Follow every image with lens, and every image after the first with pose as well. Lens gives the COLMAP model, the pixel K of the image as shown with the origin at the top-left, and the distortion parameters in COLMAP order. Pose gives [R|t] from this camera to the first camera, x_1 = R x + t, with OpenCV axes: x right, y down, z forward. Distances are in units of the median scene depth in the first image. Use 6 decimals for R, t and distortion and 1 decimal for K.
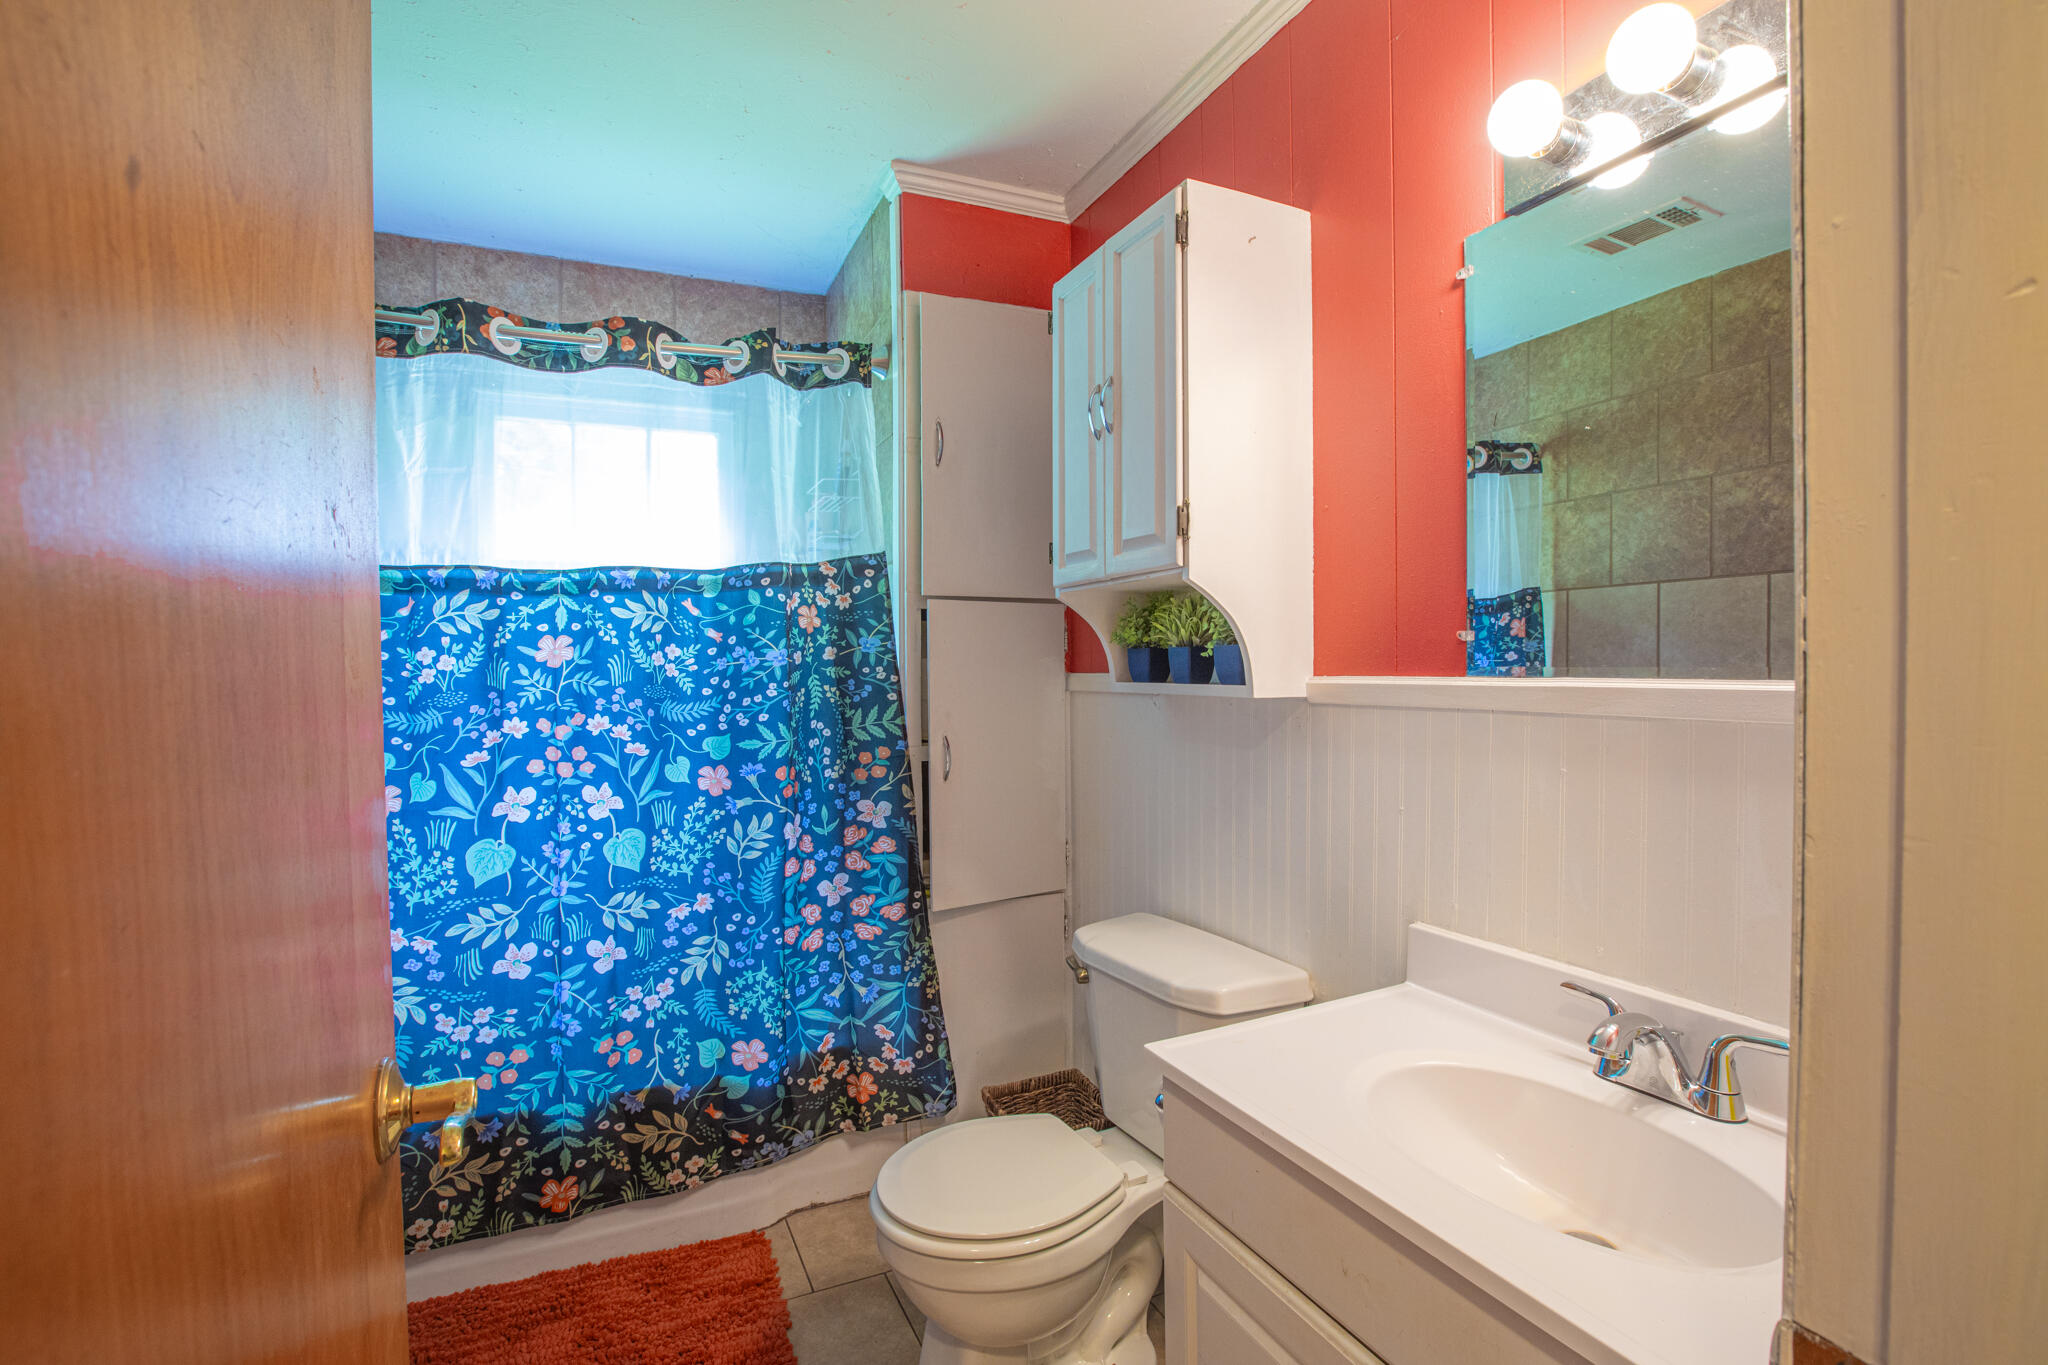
lens RADIAL K [[933.3, 0, 1024.0], [0, 933.3, 682.5], [0, 0, 1]] dist [-0.056185, 0.014560]
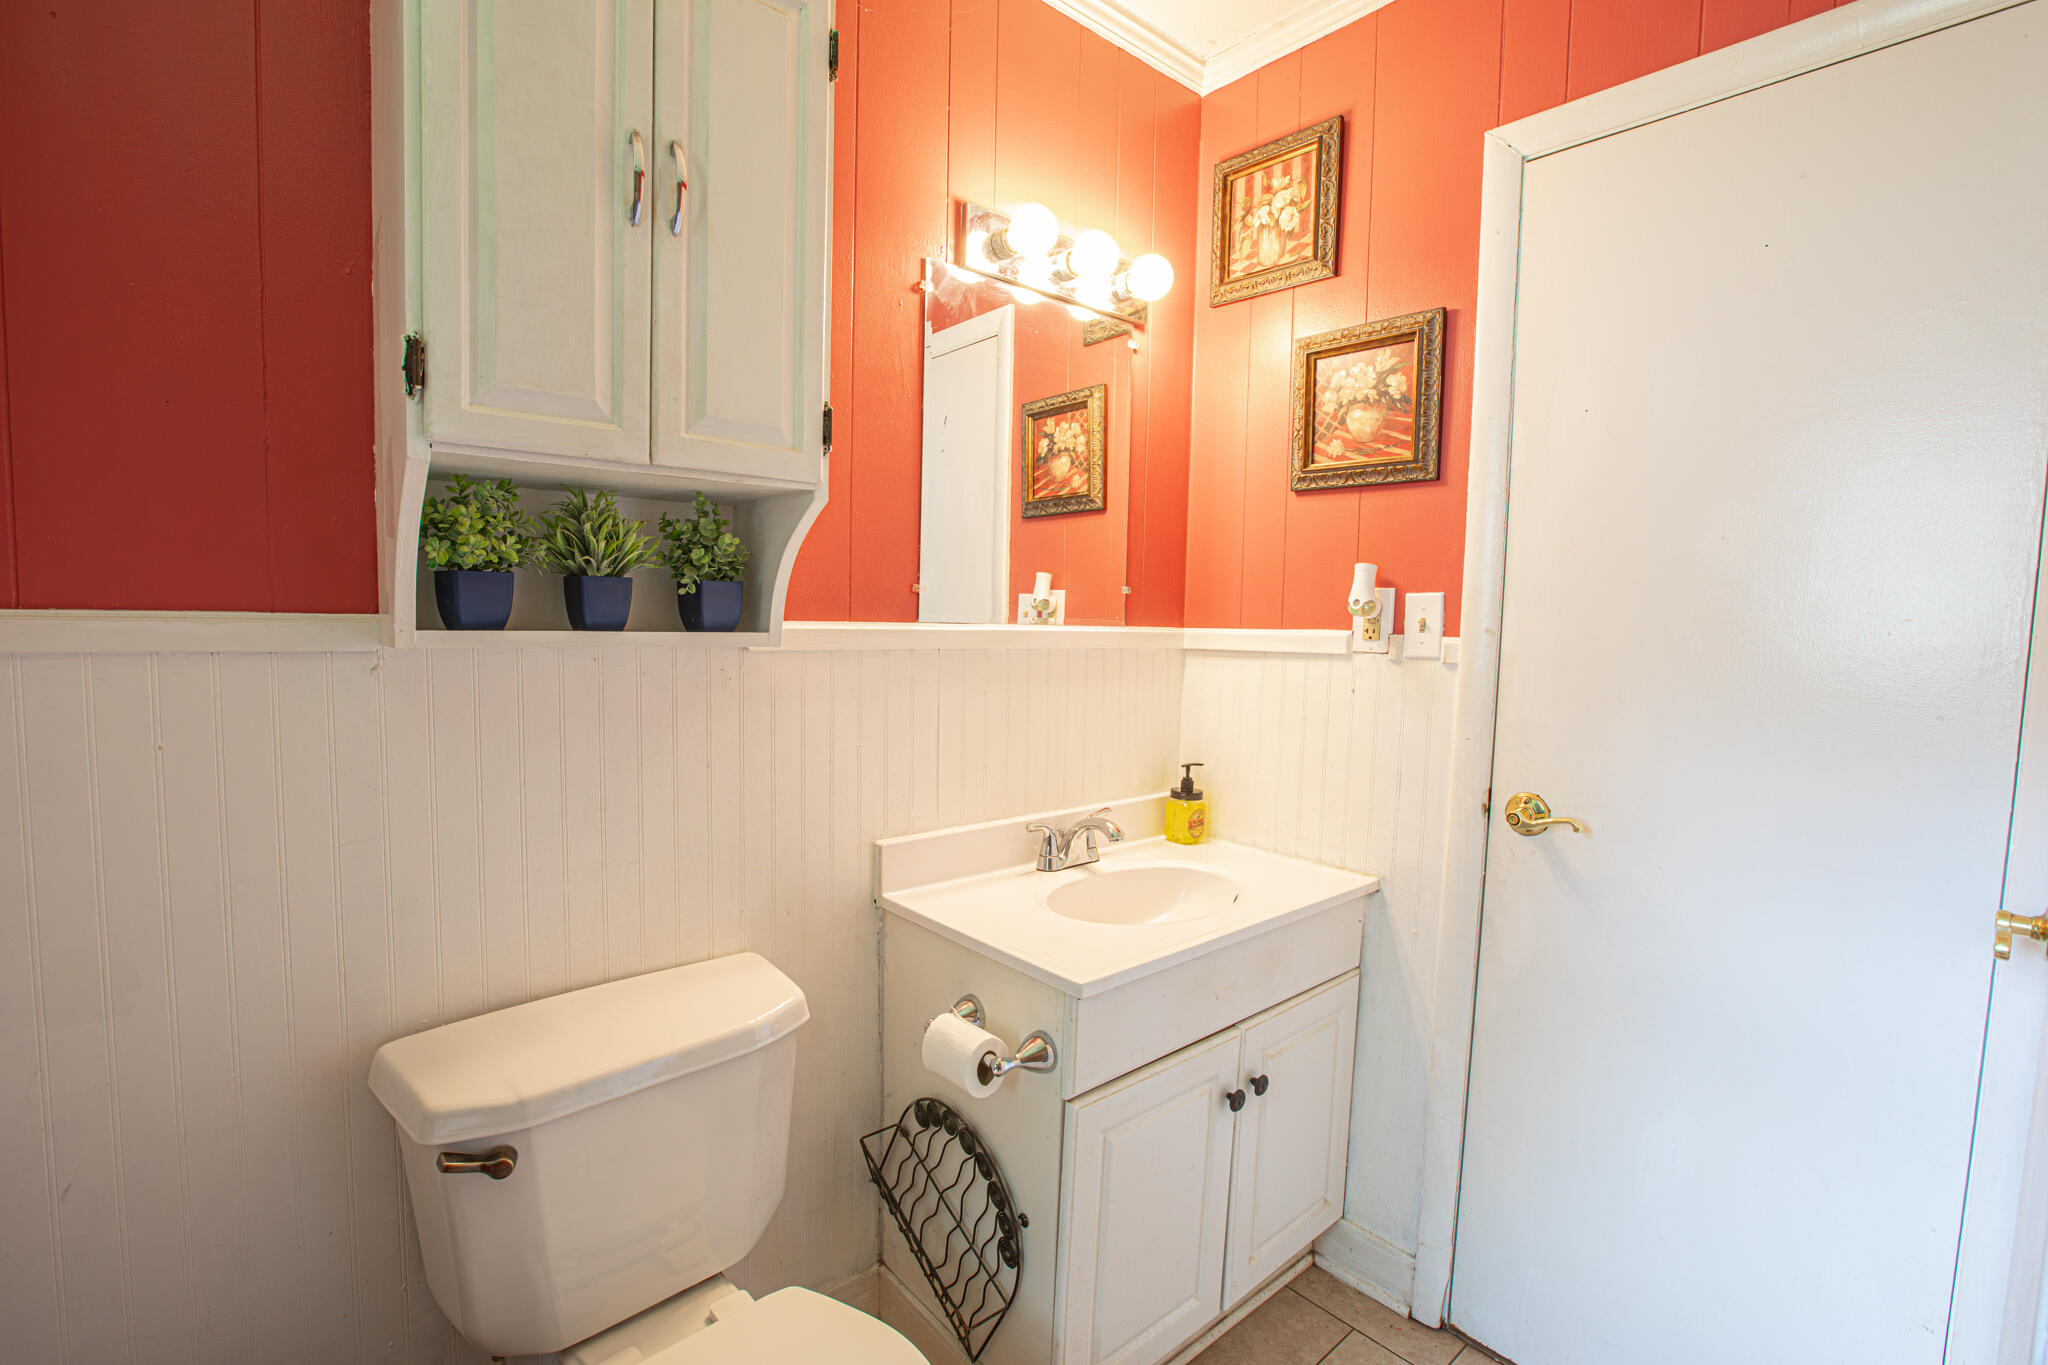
lens RADIAL K [[913.8, 0, 982.4], [0, 913.8, 685.9], [0, 0, 1]] dist [-0.055527, 0.013701]
pose [[-0.225032, -0.075677, 0.971408, -0.667794], [-0.005581, 0.997063, 0.076383, -0.016390], [-0.974335, 0.011767, -0.224794, 1.118460]]
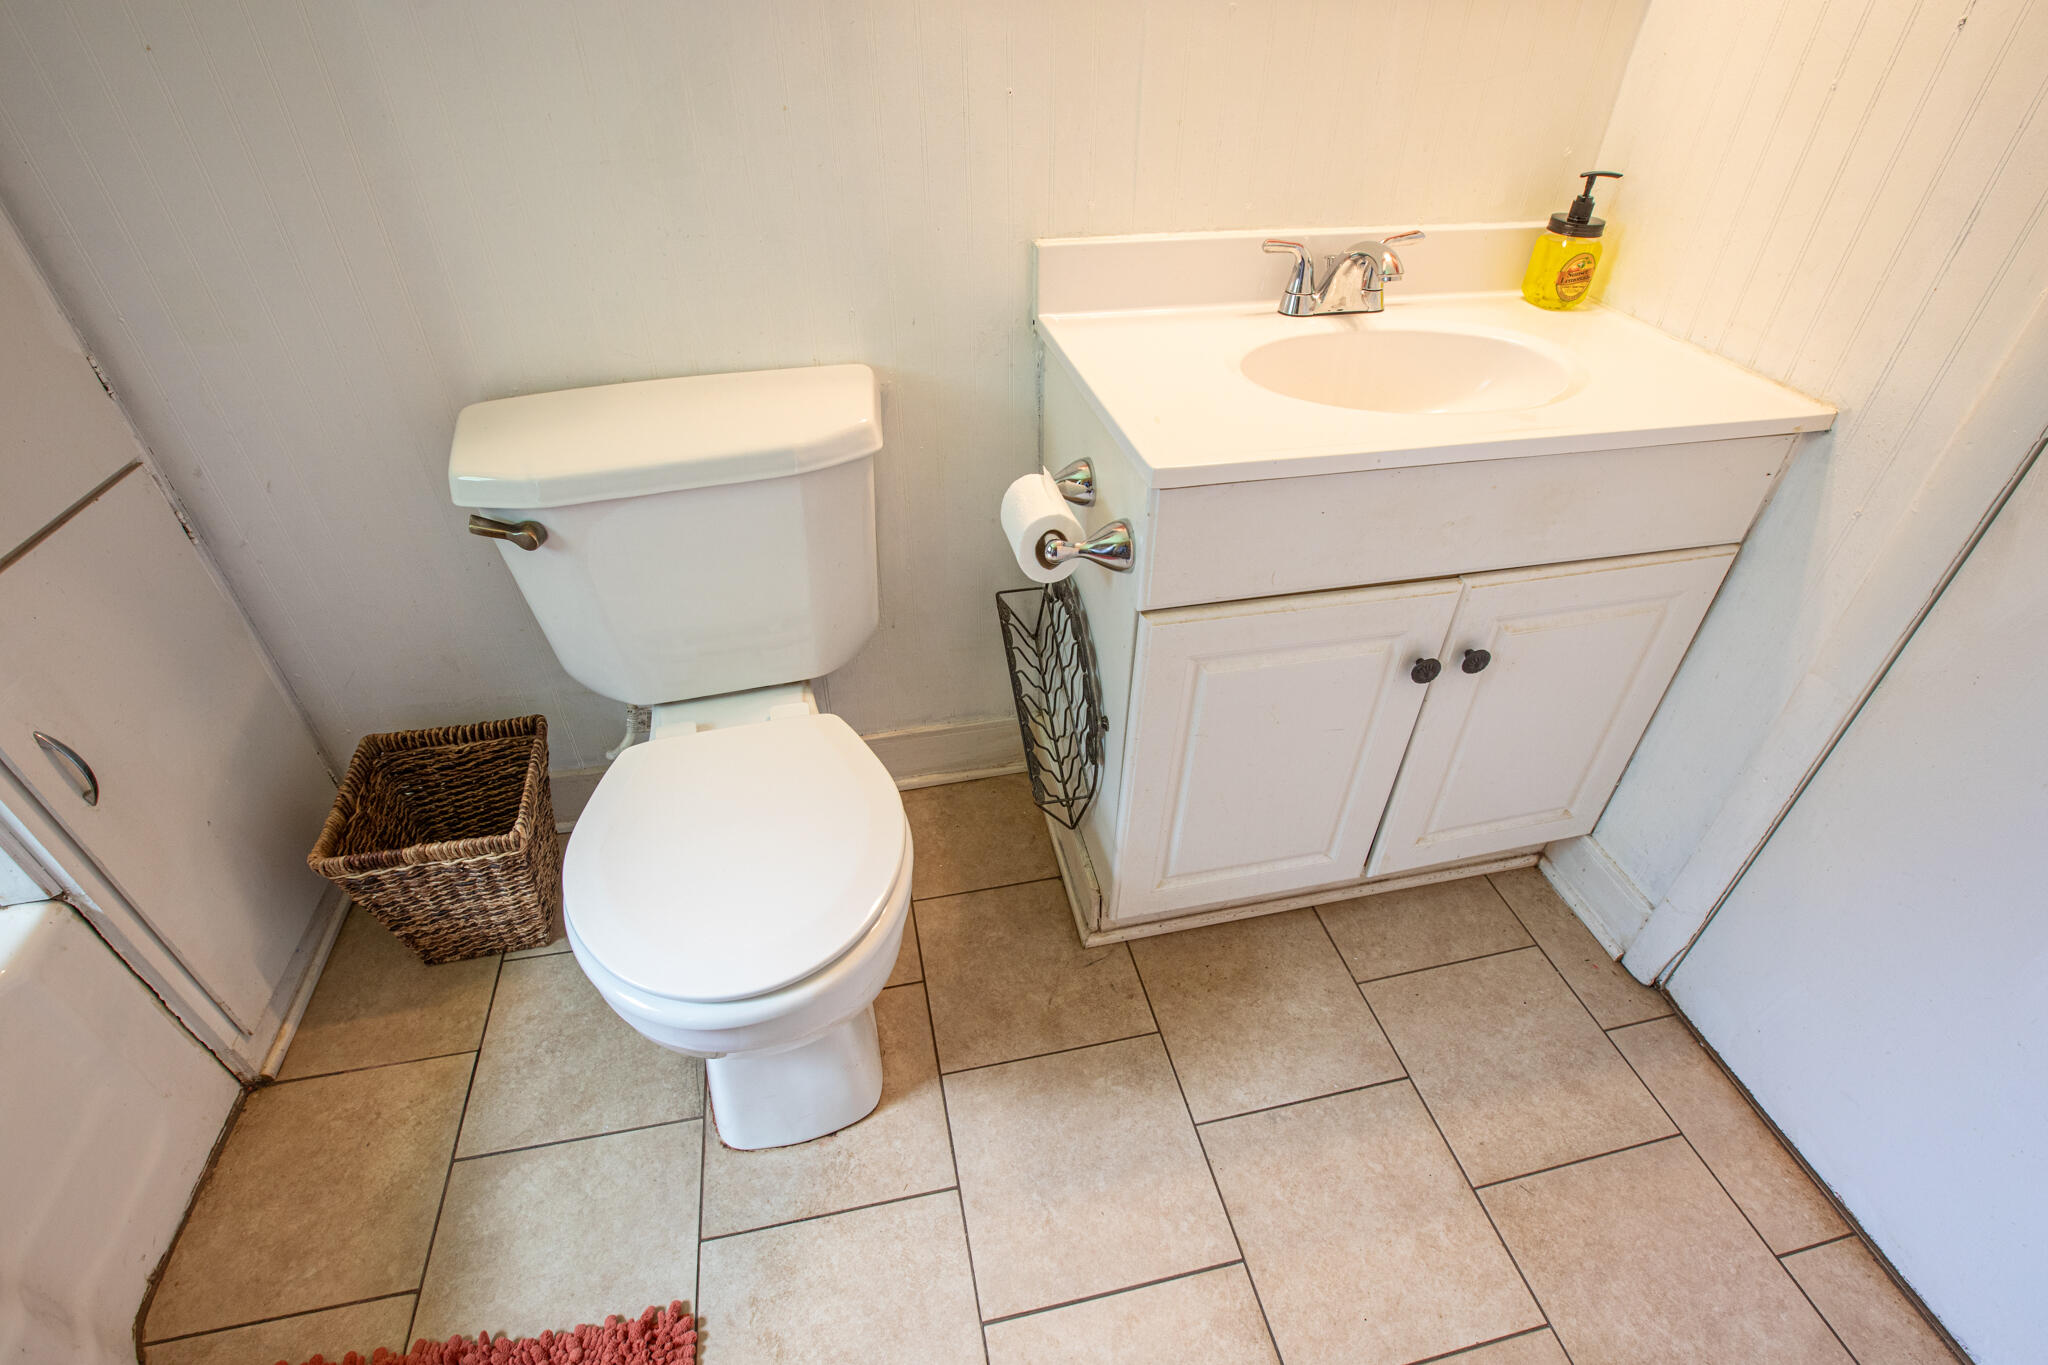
lens RADIAL K [[933.3, 0, 1024.0], [0, 933.3, 682.5], [0, 0, 1]] dist [-0.056185, 0.014560]
pose [[0.248411, -0.592684, 0.766171, -0.426496], [0.006558, 0.791975, 0.610518, 0.076071], [-0.968633, -0.146635, 0.200622, 0.739355]]
